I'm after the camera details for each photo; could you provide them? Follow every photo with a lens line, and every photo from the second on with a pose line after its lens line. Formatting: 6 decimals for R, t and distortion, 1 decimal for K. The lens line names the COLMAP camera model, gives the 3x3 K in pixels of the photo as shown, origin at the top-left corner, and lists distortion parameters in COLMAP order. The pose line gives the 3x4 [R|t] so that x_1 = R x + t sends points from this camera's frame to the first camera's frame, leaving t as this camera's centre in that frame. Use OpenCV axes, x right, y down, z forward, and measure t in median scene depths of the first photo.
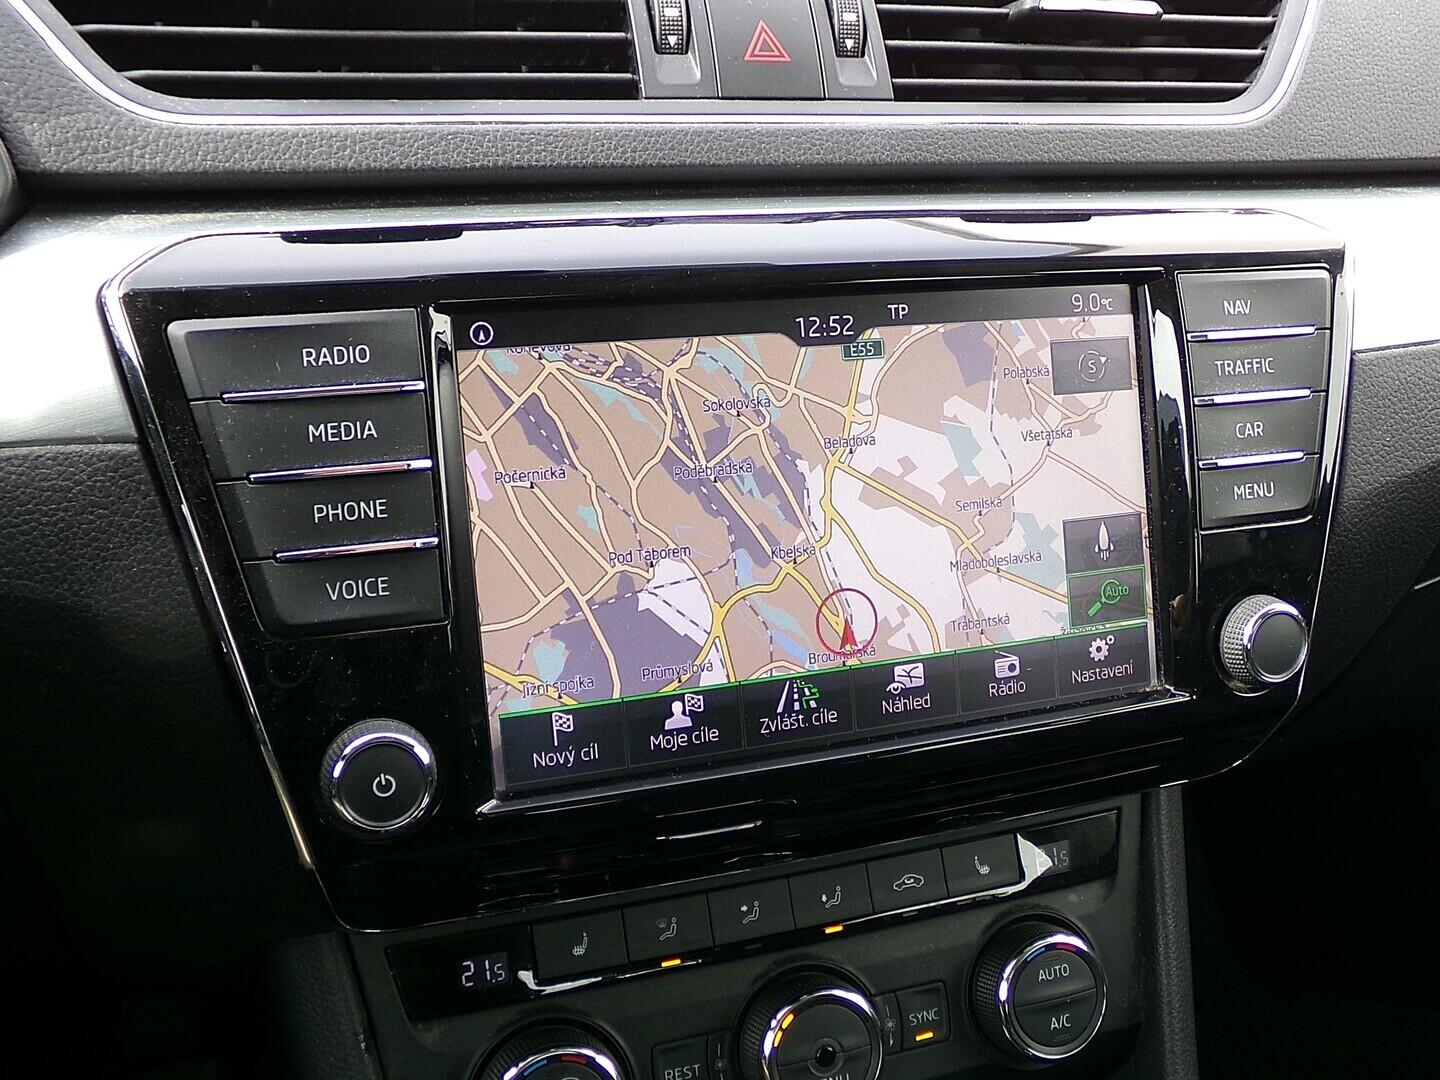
lens RADIAL K [[1451.0, 0, 750.1], [0, 1451.0, 514.3], [0, 0, 1]] dist [-0.141685, 0.305908]
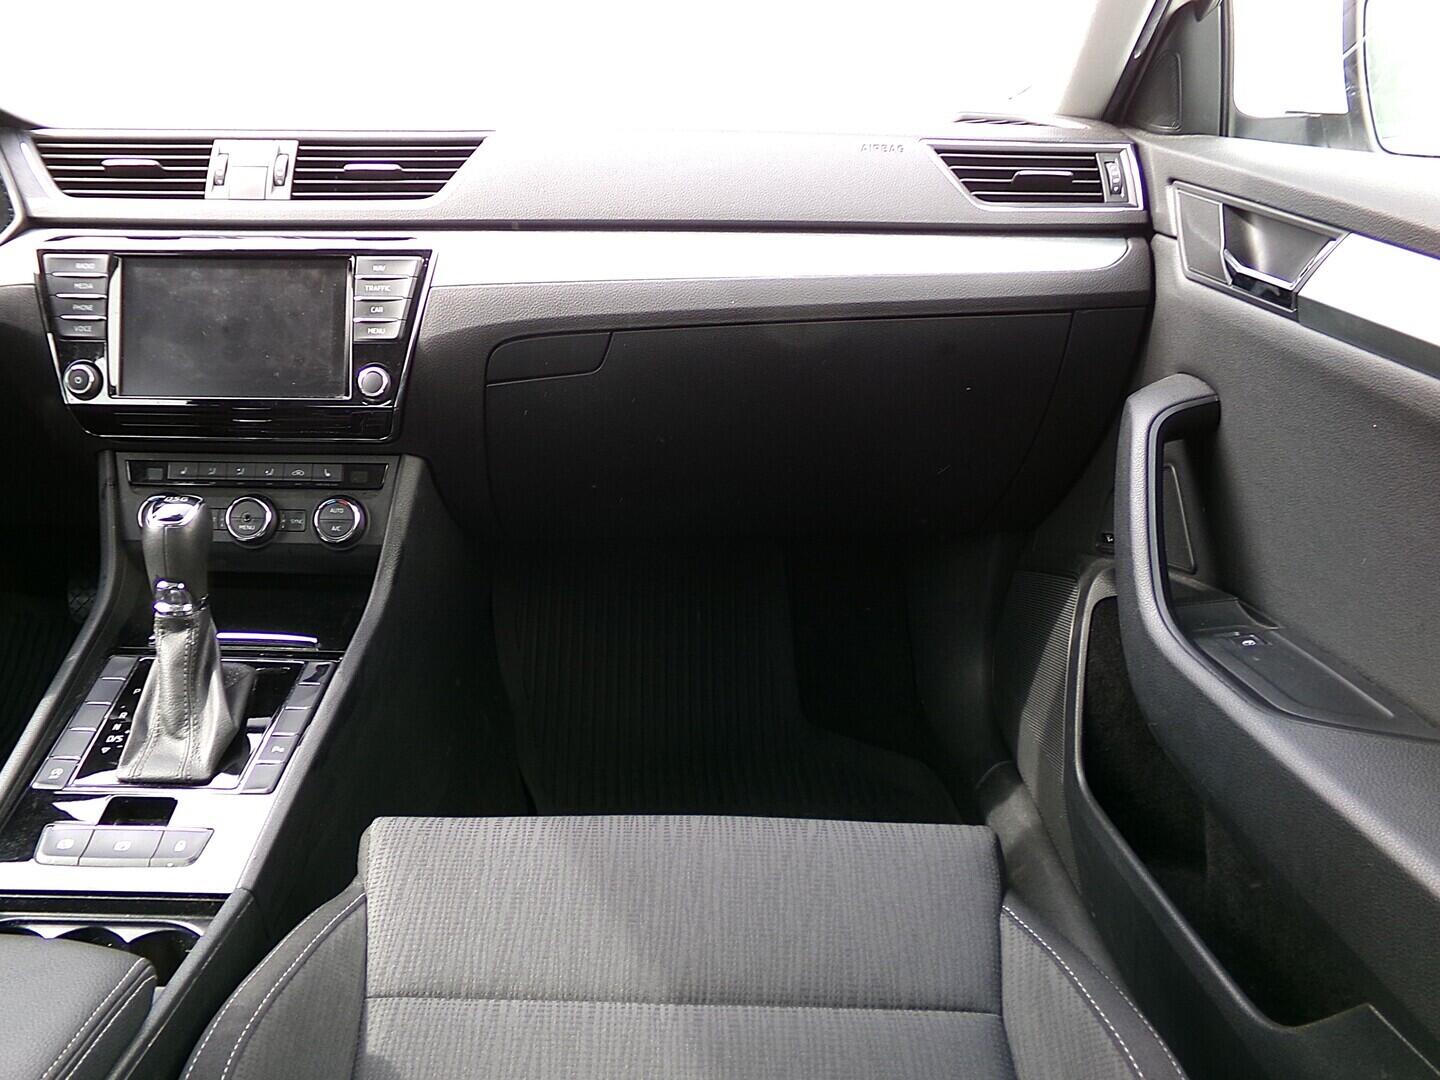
lens RADIAL K [[1122.5, 0, 618.4], [0, 1122.5, 513.0], [0, 0, 1]] dist [-0.103551, 0.259853]
pose [[0.917531, 0.094034, -0.386386, 1.804930], [-0.111809, 0.993446, -0.023735, 0.368124], [0.381622, 0.064979, 0.922032, -0.913788]]
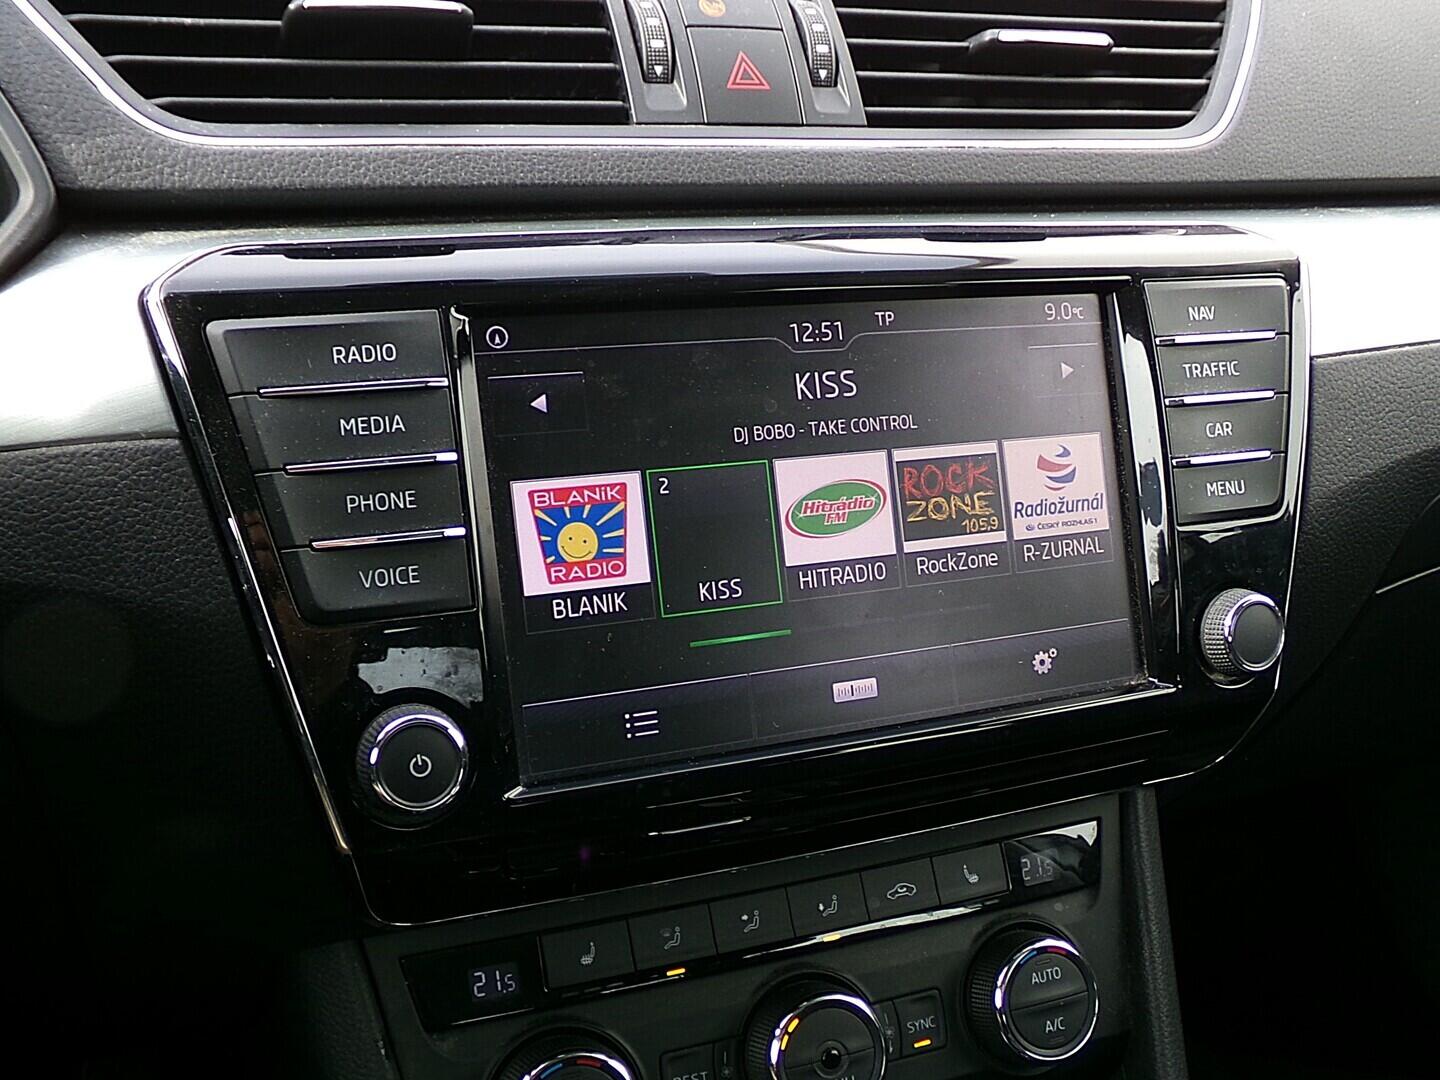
lens RADIAL K [[1455.6, 0, 660.8], [0, 1455.6, 583.5], [0, 0, 1]] dist [-0.160360, 0.367395]
pose [[0.999492, -0.029992, 0.010742, -0.075243], [0.030427, 0.998614, -0.042955, 0.089844], [-0.009439, 0.043260, 0.999019, -0.032993]]
